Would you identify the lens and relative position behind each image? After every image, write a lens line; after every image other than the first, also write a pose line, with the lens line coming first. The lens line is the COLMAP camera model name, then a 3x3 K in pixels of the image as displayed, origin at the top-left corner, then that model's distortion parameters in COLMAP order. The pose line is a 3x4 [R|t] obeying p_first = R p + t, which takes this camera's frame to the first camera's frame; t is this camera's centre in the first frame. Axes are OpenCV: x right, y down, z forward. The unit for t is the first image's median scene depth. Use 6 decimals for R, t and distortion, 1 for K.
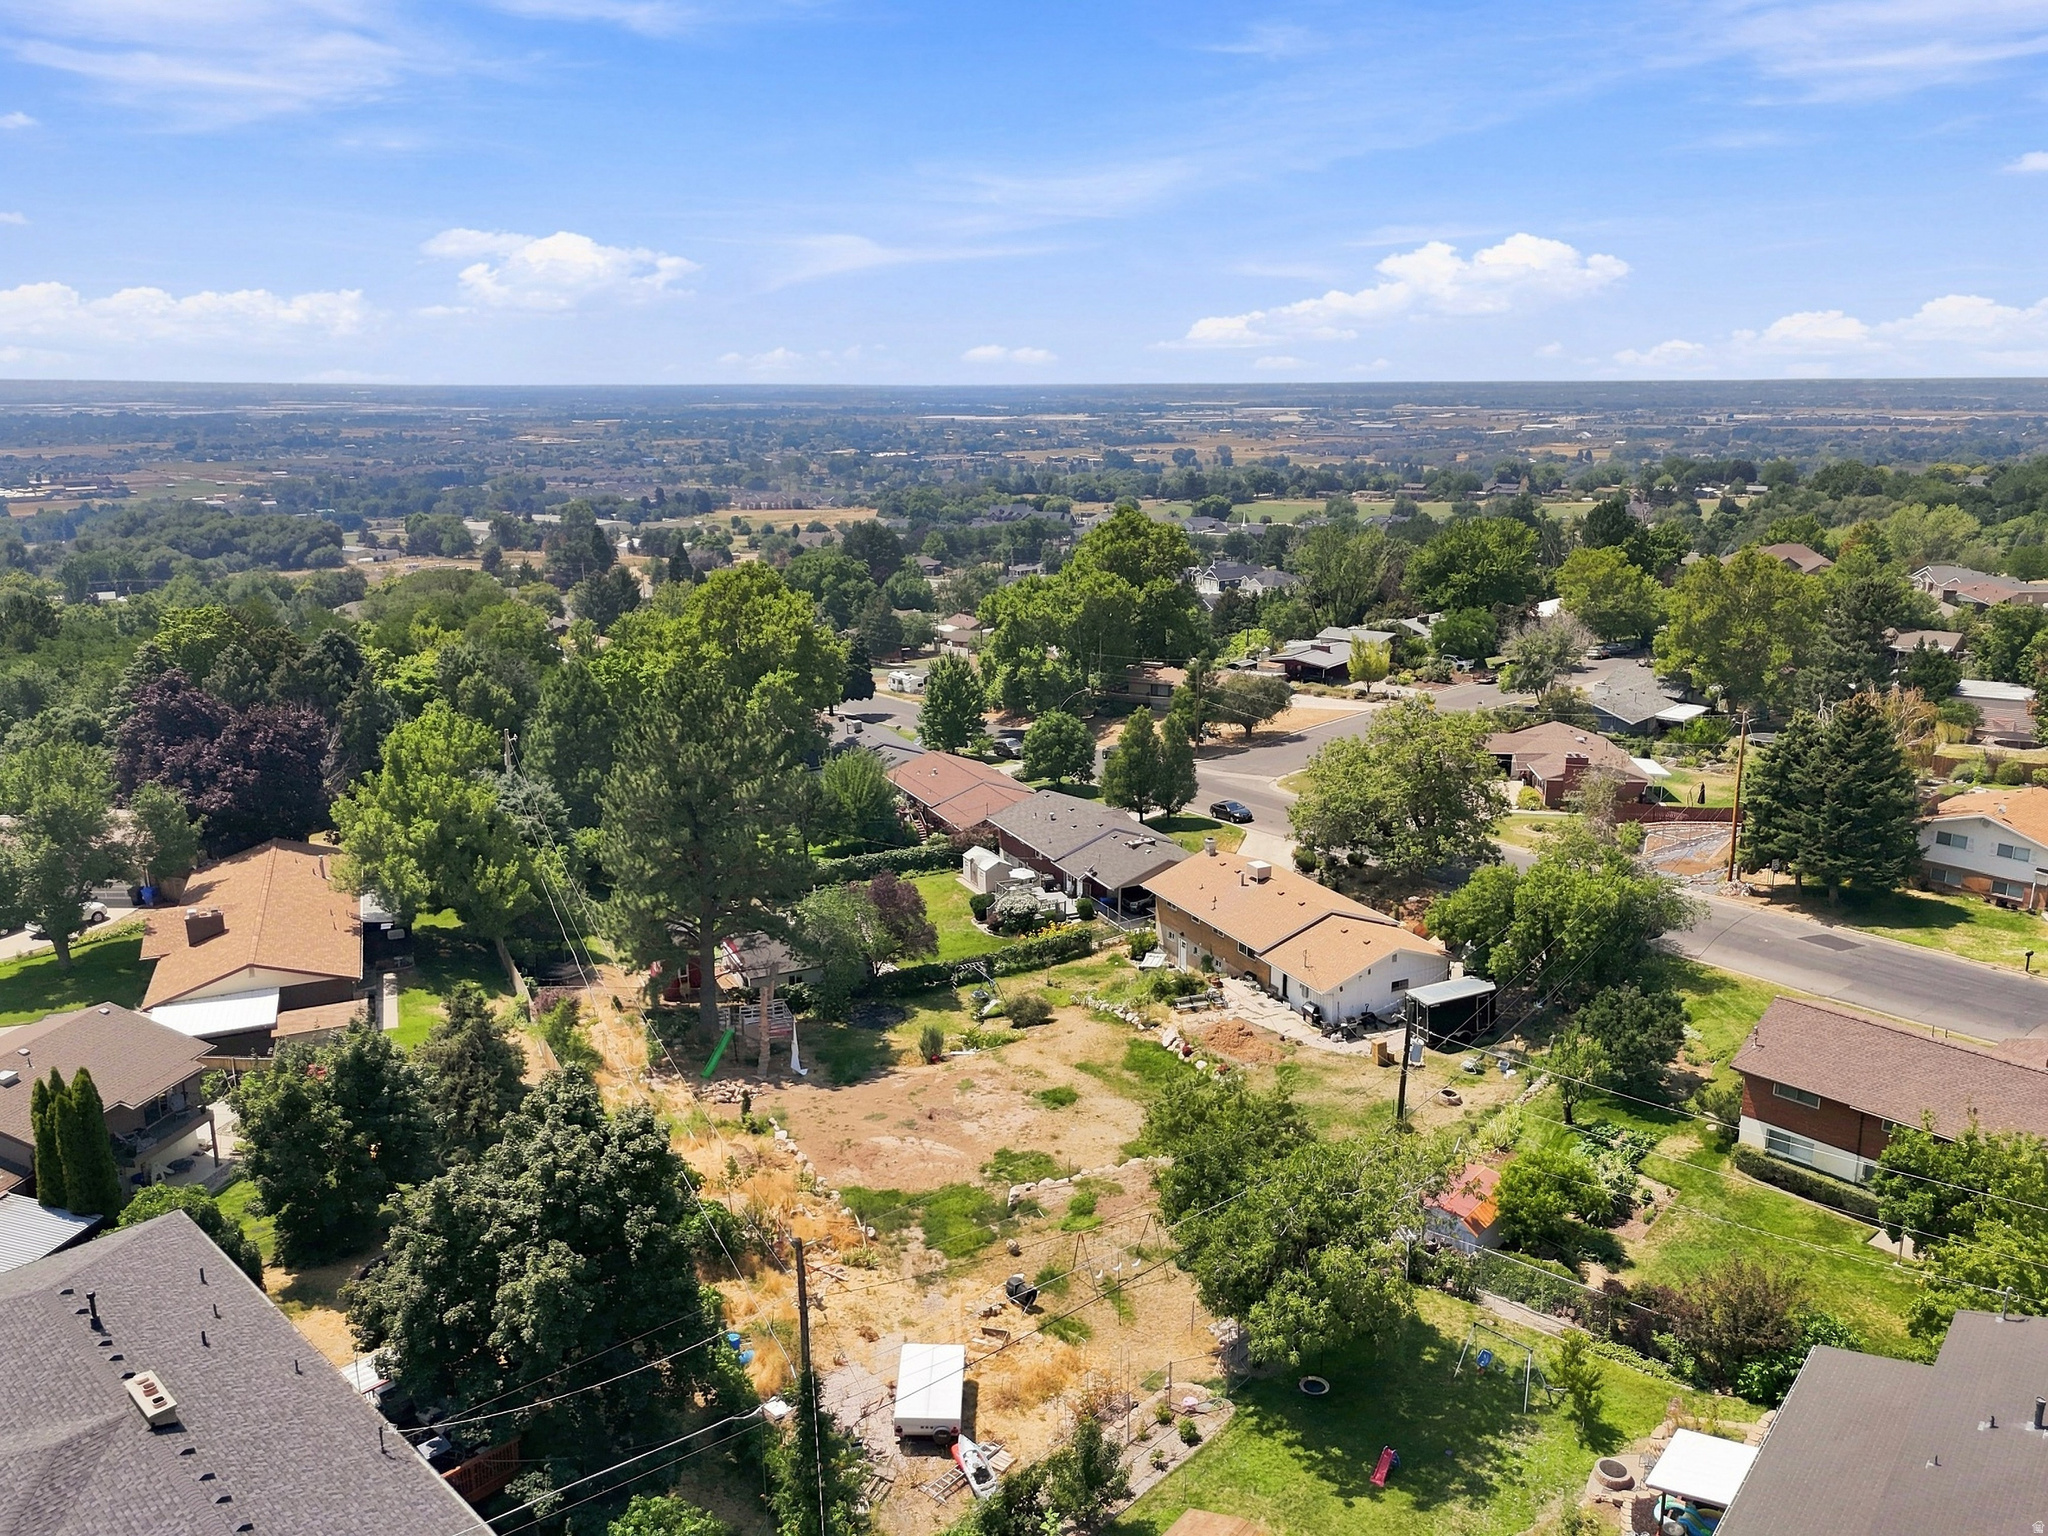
lens RADIAL K [[1479.1, 0, 1029.7], [0, 1479.1, 779.9], [0, 0, 1]] dist [0.059922, -0.058043]
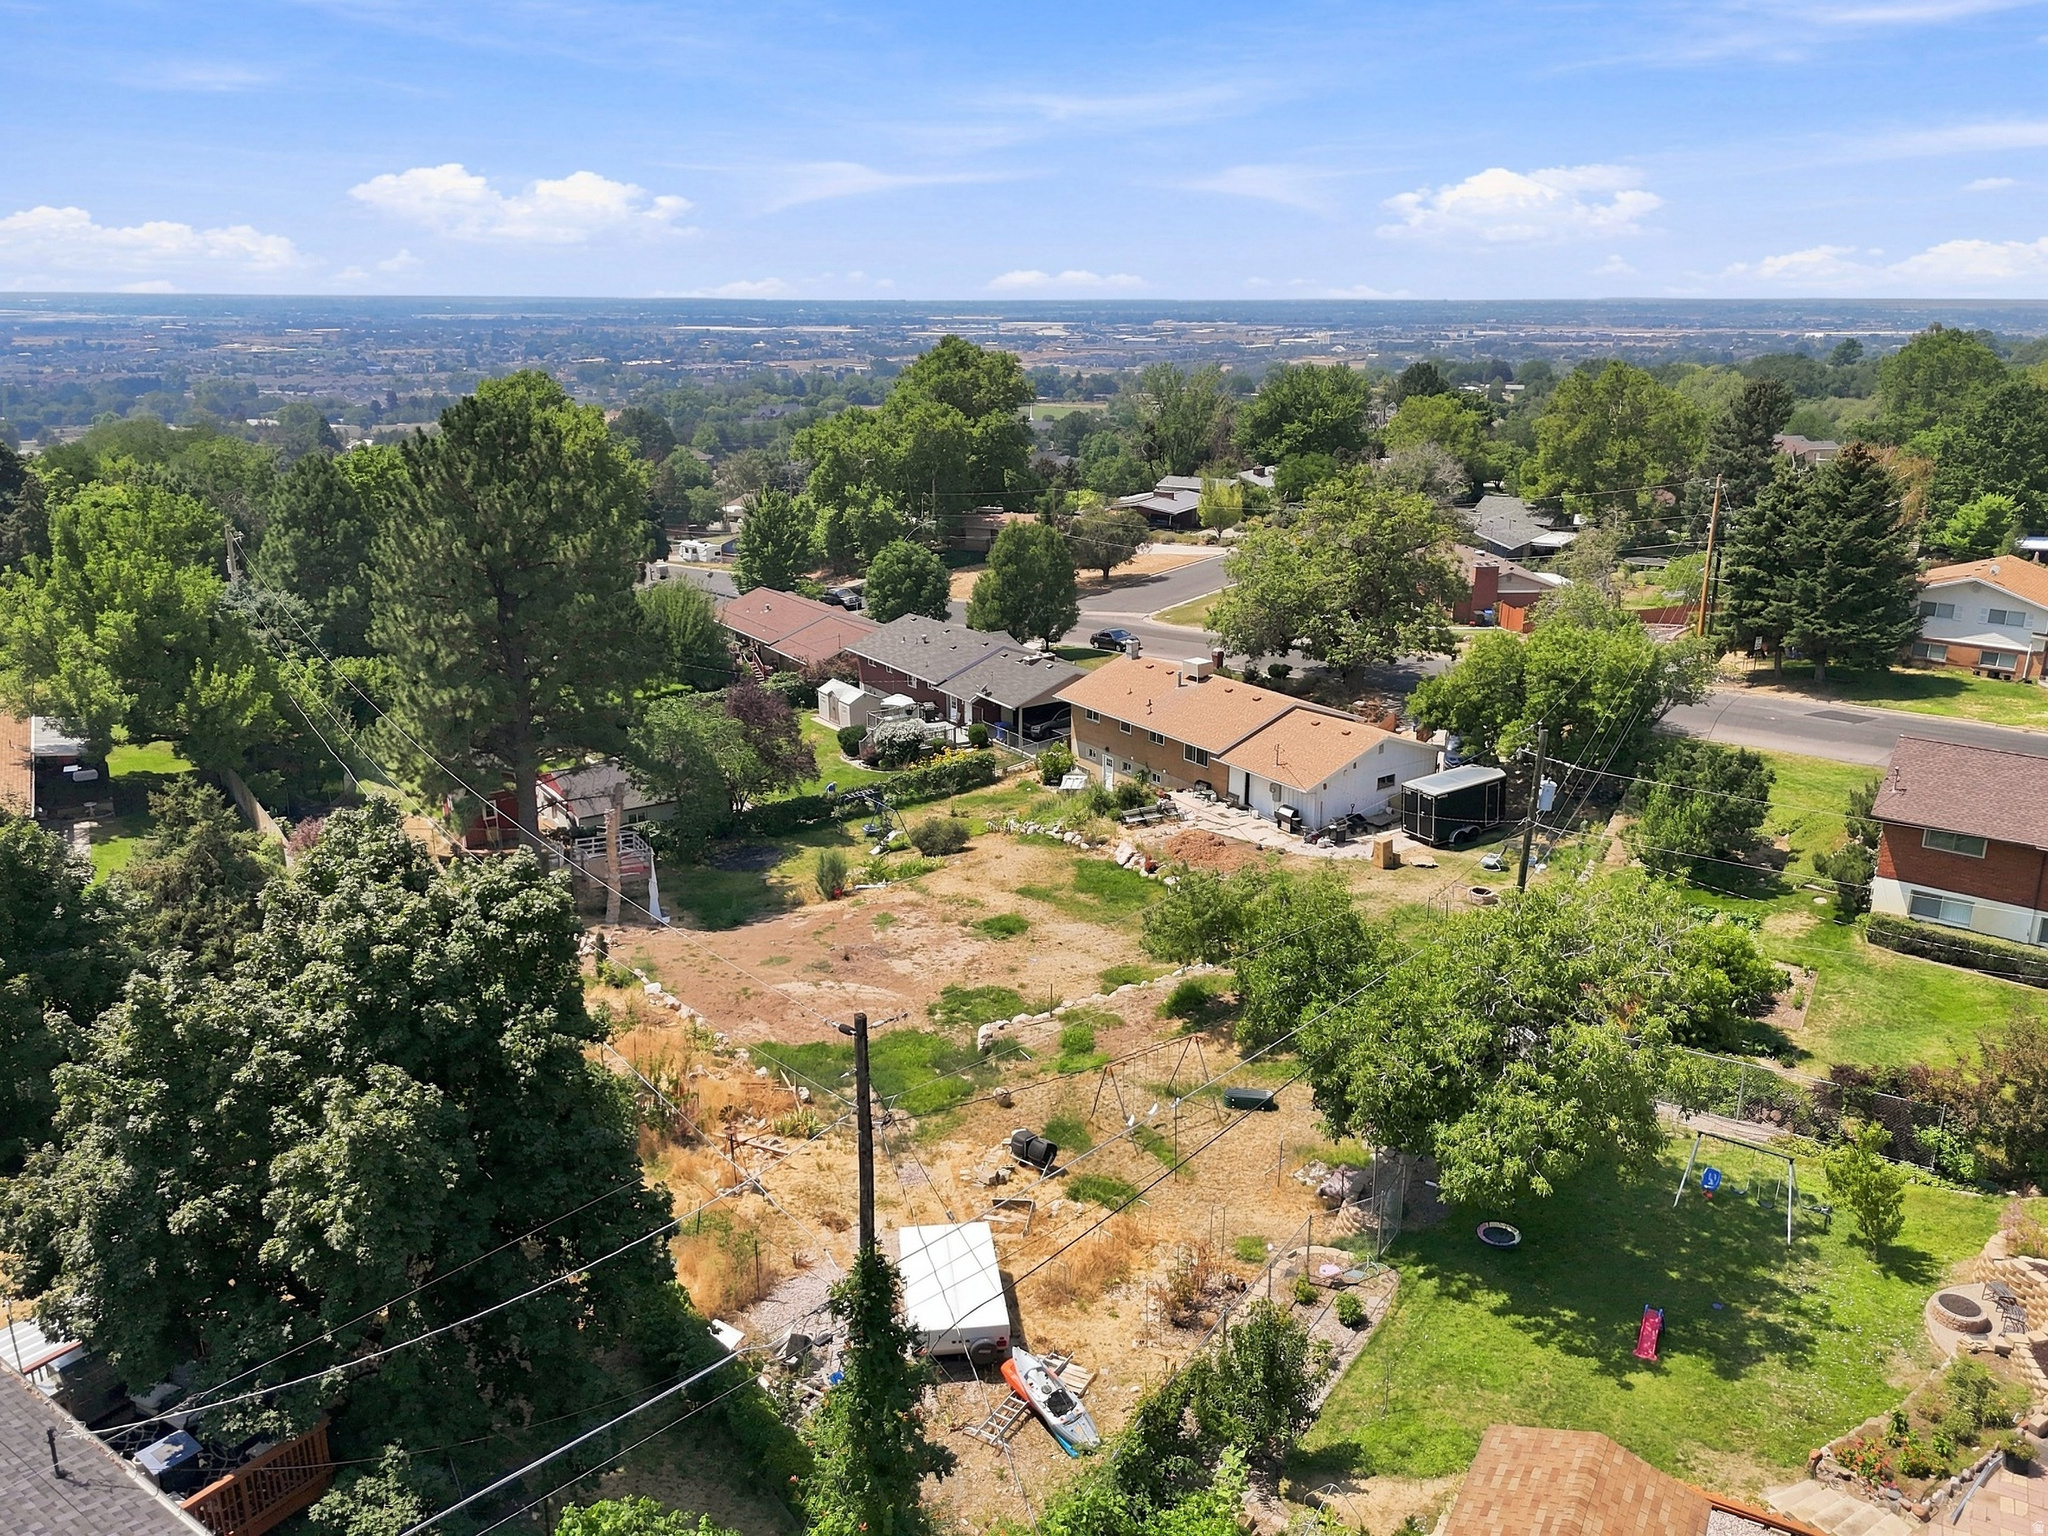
lens RADIAL K [[1479.1, 0, 1029.7], [0, 1479.1, 779.9], [0, 0, 1]] dist [0.059922, -0.058043]
pose [[0.988070, -0.038770, 0.149047, -0.077234], [0.030987, 0.998050, 0.054193, 0.087722], [-0.150857, -0.048928, 0.987344, 0.206789]]
